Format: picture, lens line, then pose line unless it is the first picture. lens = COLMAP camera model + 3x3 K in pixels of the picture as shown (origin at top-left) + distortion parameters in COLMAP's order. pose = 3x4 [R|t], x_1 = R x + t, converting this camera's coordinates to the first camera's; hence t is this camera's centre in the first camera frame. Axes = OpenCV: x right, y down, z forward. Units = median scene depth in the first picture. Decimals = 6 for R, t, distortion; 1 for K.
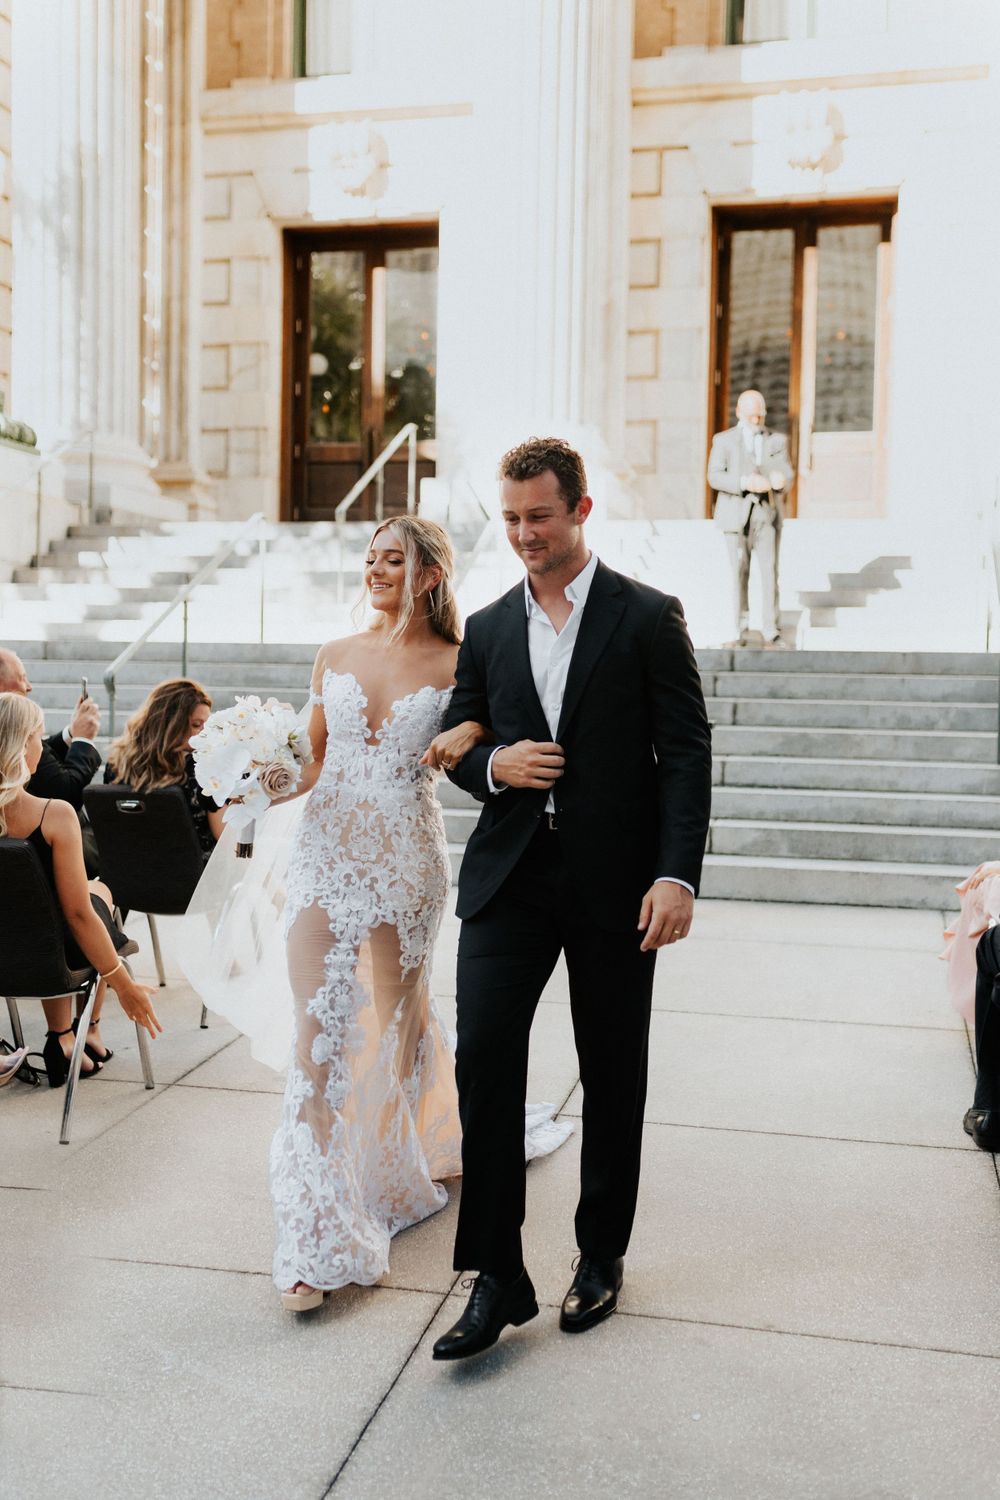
lens RADIAL K [[1547.5, 0, 500.8], [0, 1547.5, 782.2], [0, 0, 1]] dist [-0.007353, 0.008405]
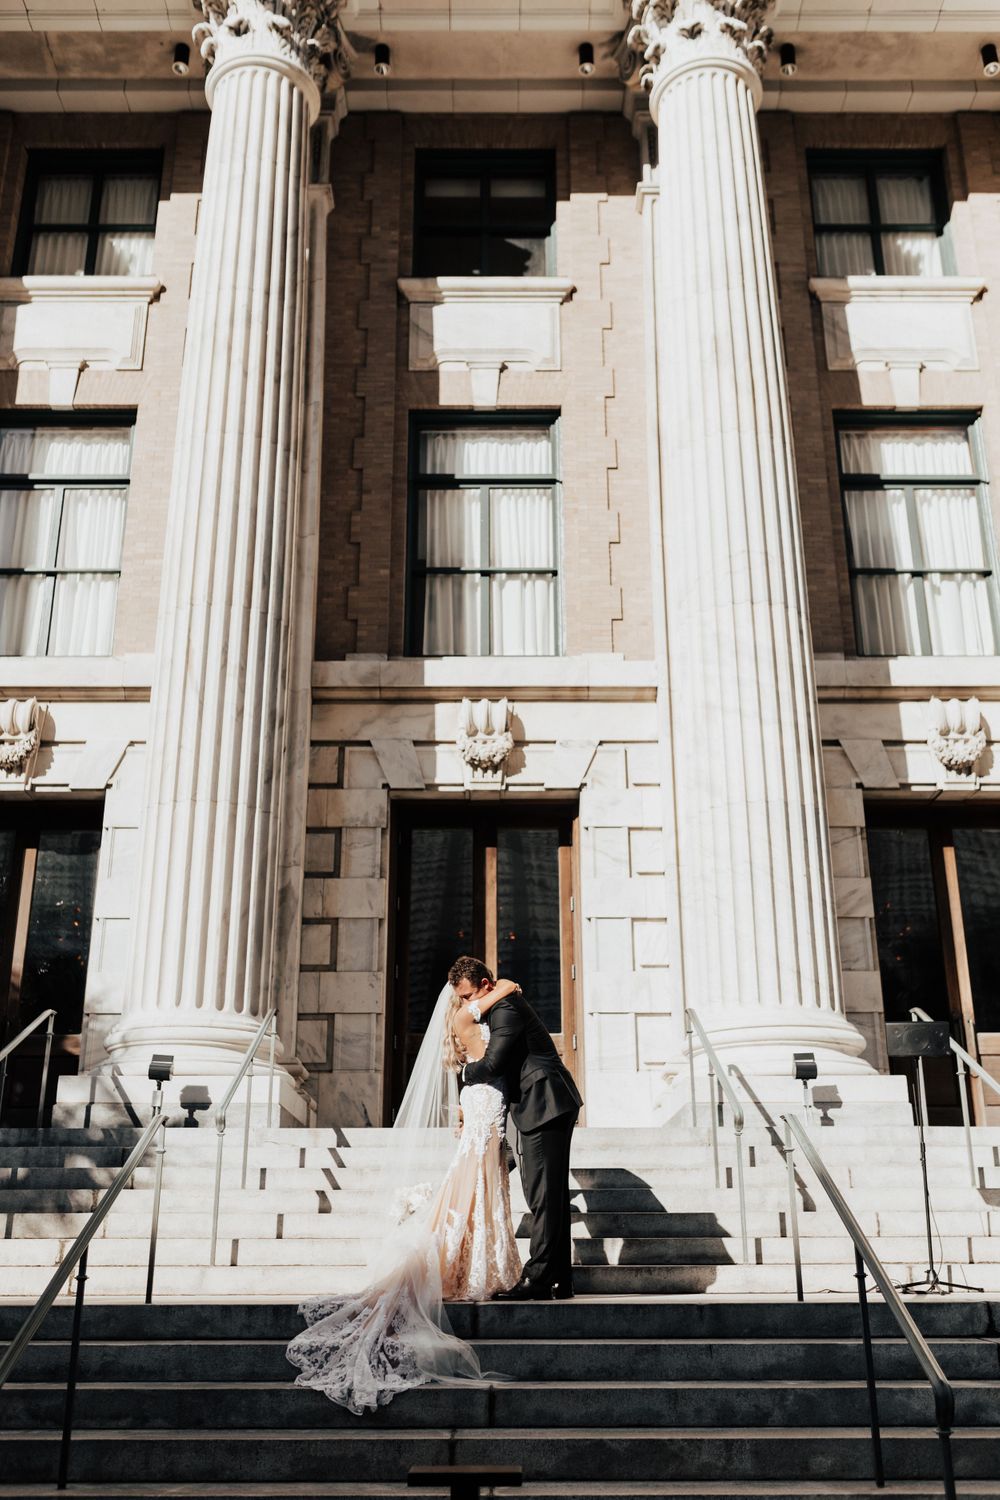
lens RADIAL K [[1410.7, 0, 497.2], [0, 1410.7, 751.8], [0, 0, 1]] dist [-0.008070, 0.011830]
pose [[0.970801, 0.063872, 0.231228, -0.007393], [0.037571, 0.911523, -0.409530, -0.030936], [-0.236927, 0.406259, 0.882507, 0.180884]]
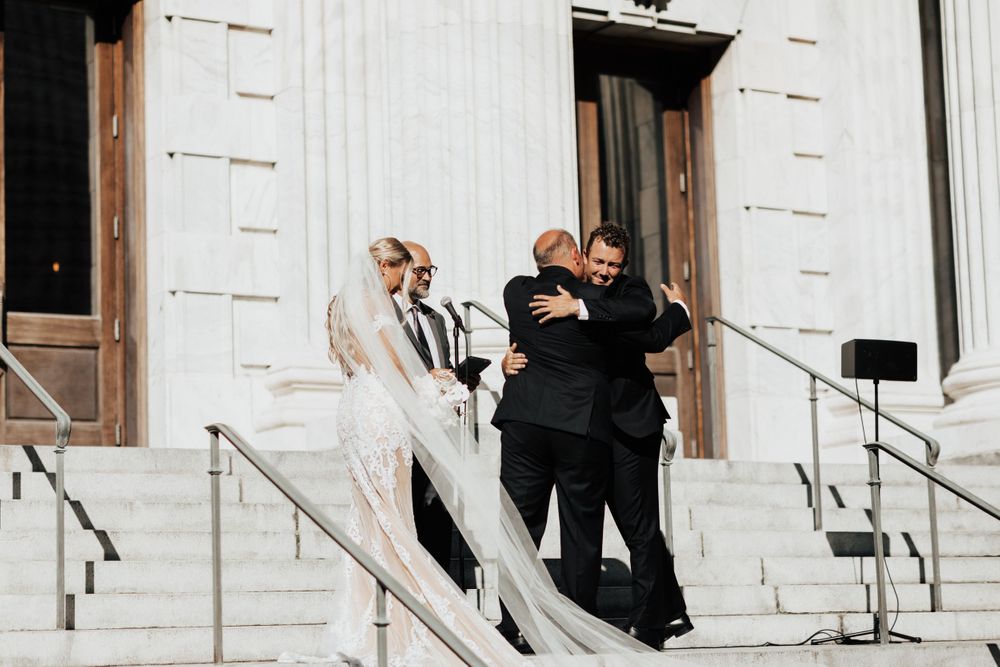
lens RADIAL K [[2317.4, 0, 496.9], [0, 2317.4, 365.9], [0, 0, 1]] dist [0.070664, -0.058288]
pose [[0.706905, 0.048996, 0.705609, -0.325950], [0.096023, 0.981714, -0.164368, -0.031731], [-0.700760, 0.183948, 0.689274, 0.229084]]
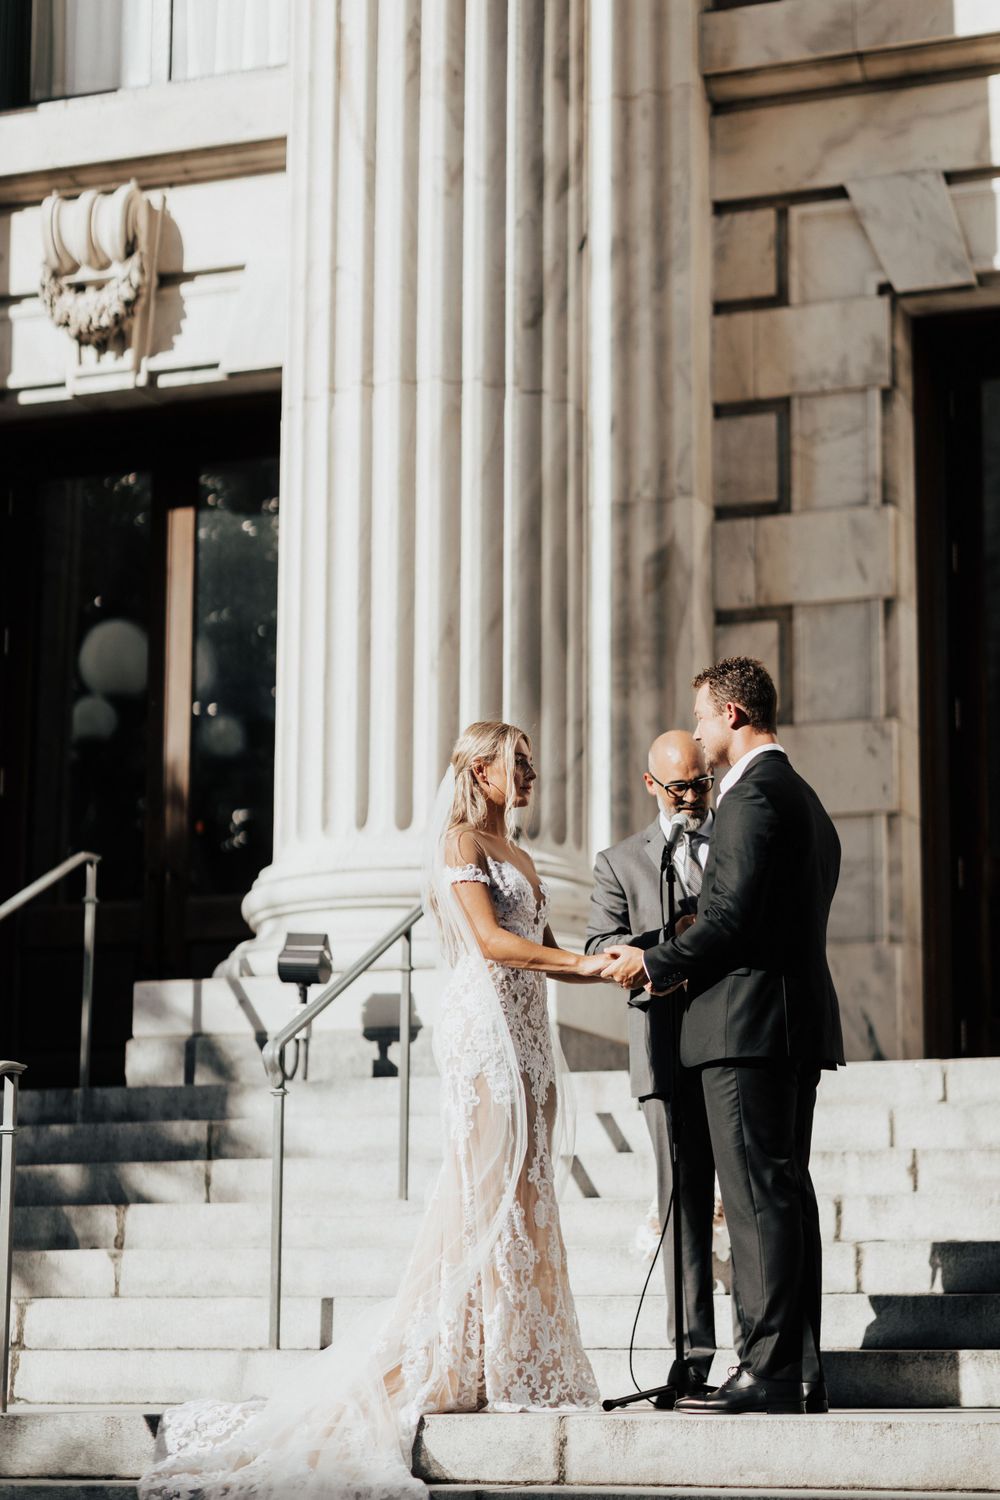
lens RADIAL K [[3470.0, 0, 497.1], [0, 3470.0, 768.2], [0, 0, 1]] dist [0.022520, 0.201596]
pose [[0.988845, -0.040042, -0.143463, 0.157520], [0.002560, 0.967613, -0.252425, -0.017274], [0.148924, 0.249242, 0.956922, 0.112399]]
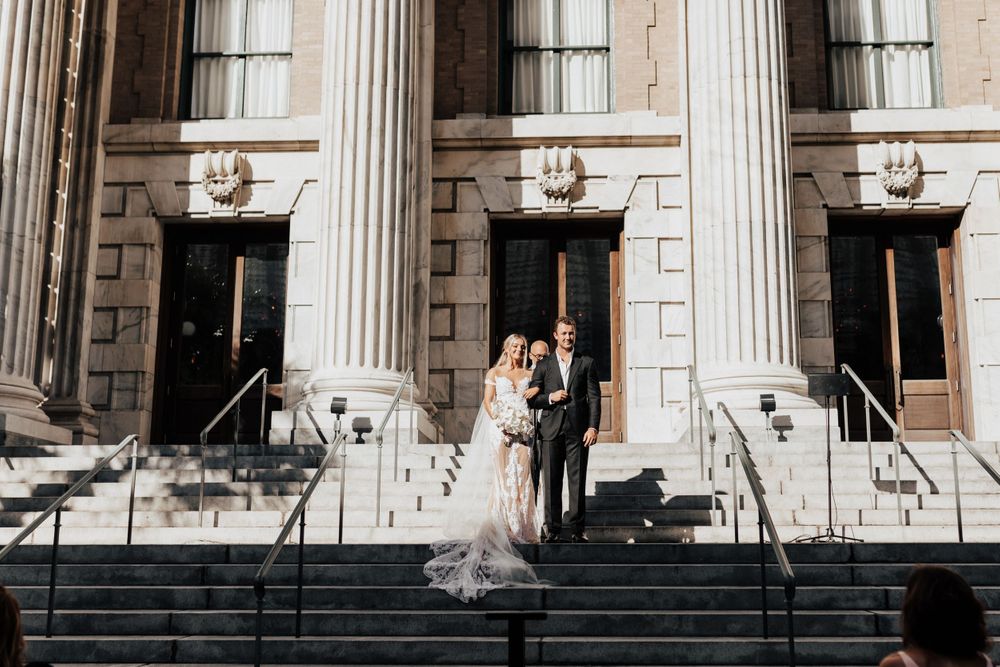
lens RADIAL K [[1097.0, 0, 543.5], [0, 1097.0, 355.5], [0, 0, 1]] dist [-0.002911, -0.005180]
pose [[0.979501, 0.016922, 0.200726, -0.012613], [0.033806, 0.968523, -0.246618, -0.010296], [-0.198581, 0.248349, 0.948097, 0.087173]]
